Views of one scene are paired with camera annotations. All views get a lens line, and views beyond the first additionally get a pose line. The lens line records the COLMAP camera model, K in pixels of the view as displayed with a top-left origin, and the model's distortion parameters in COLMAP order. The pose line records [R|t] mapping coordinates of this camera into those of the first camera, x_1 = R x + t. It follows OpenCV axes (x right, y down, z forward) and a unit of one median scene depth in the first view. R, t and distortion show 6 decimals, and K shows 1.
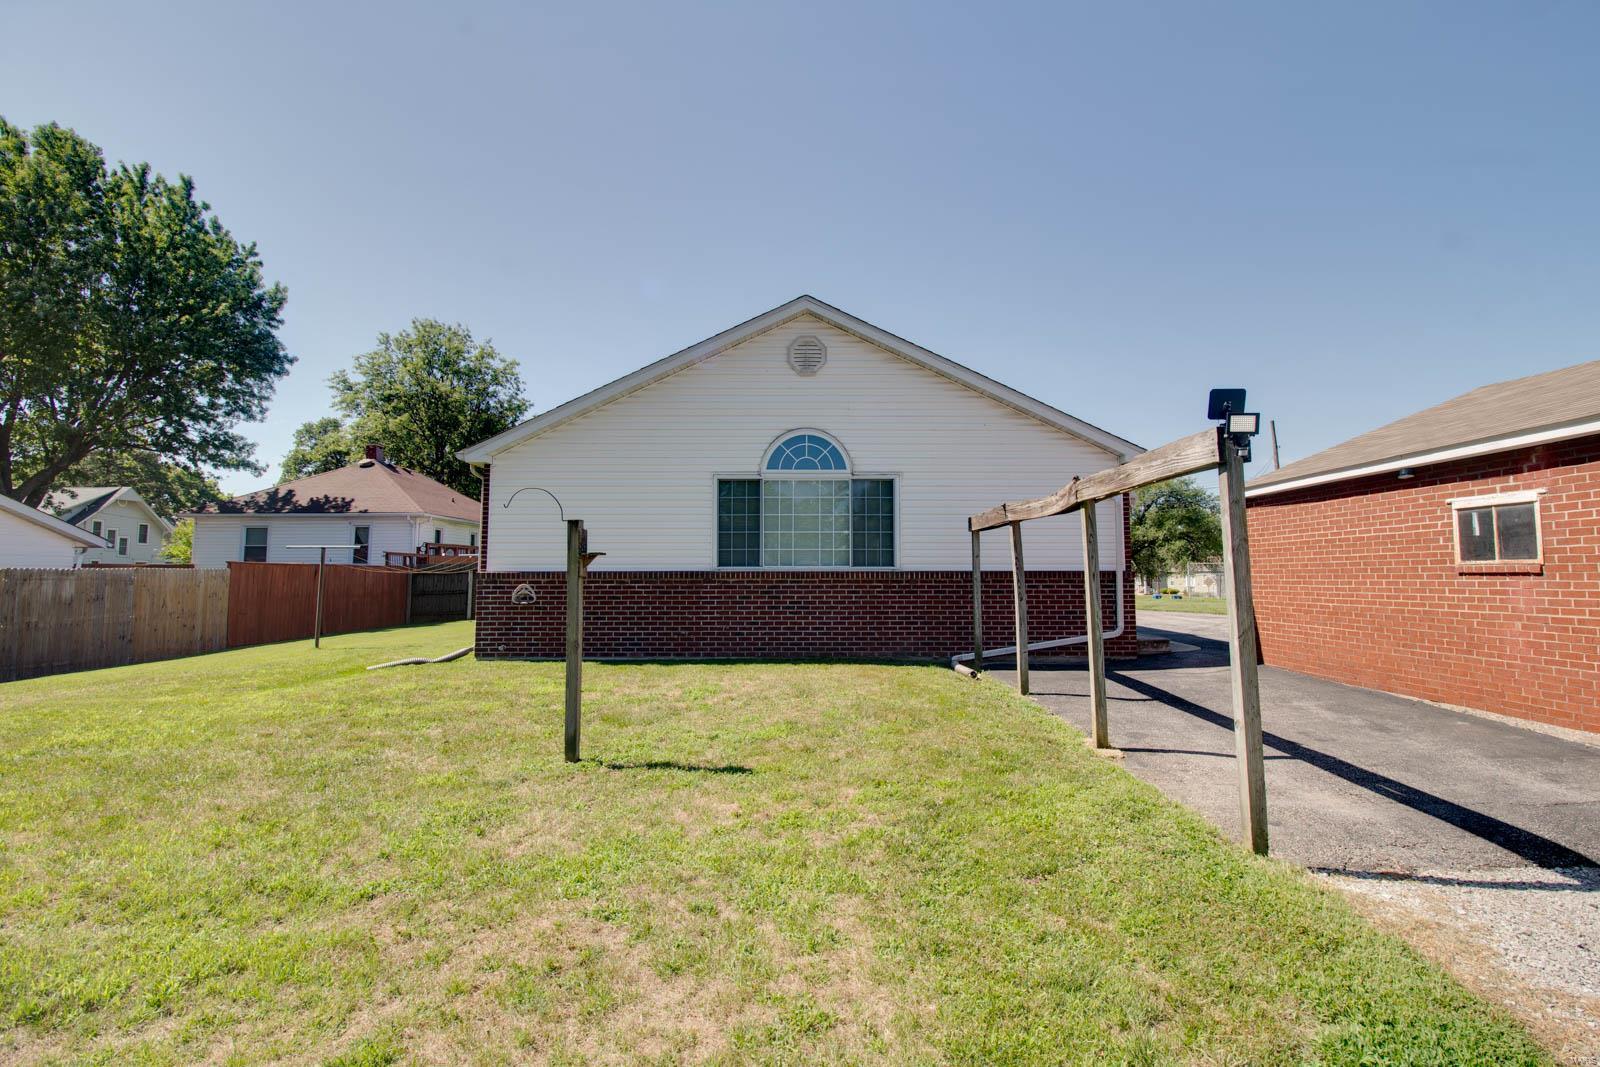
lens RADIAL K [[770.6, 0, 830.5], [0, 770.6, 502.4], [0, 0, 1]] dist [0.000707, -0.011663]
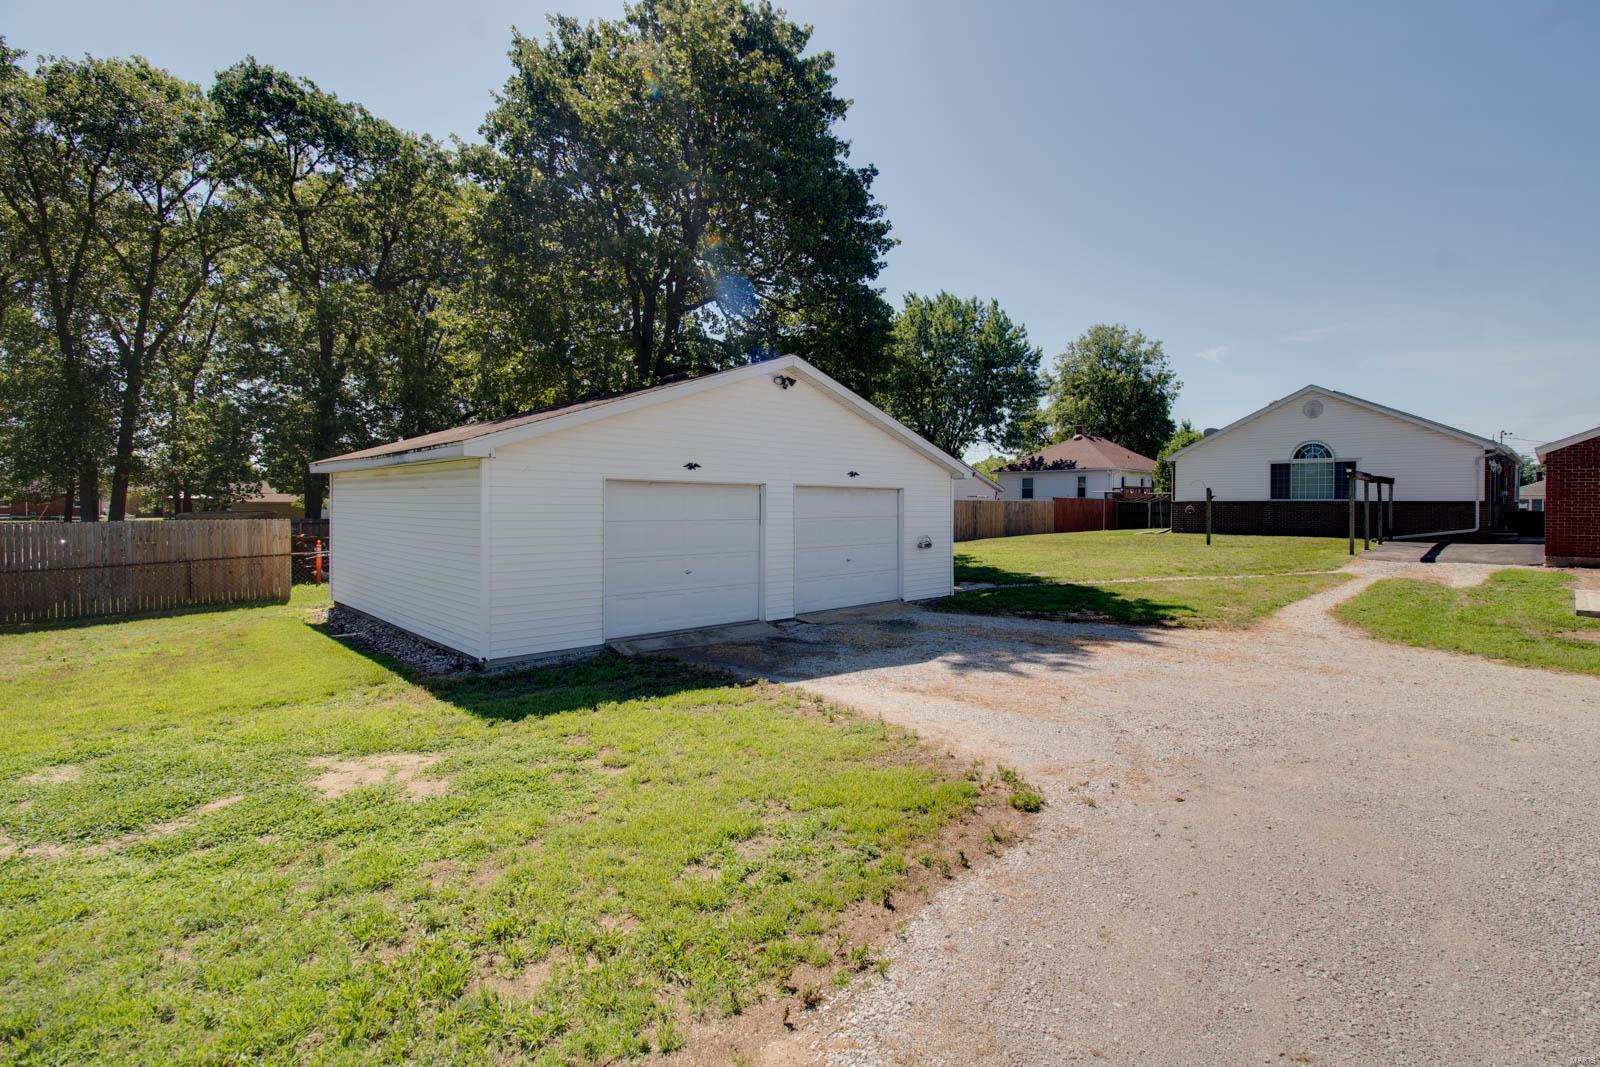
lens RADIAL K [[770.6, 0, 830.5], [0, 770.6, 502.4], [0, 0, 1]] dist [0.000707, -0.011663]
pose [[0.710498, 0.003304, -0.703692, 0.584584], [0.057374, 0.996388, 0.062607, -0.141653], [0.701357, -0.084855, 0.707742, -1.733971]]
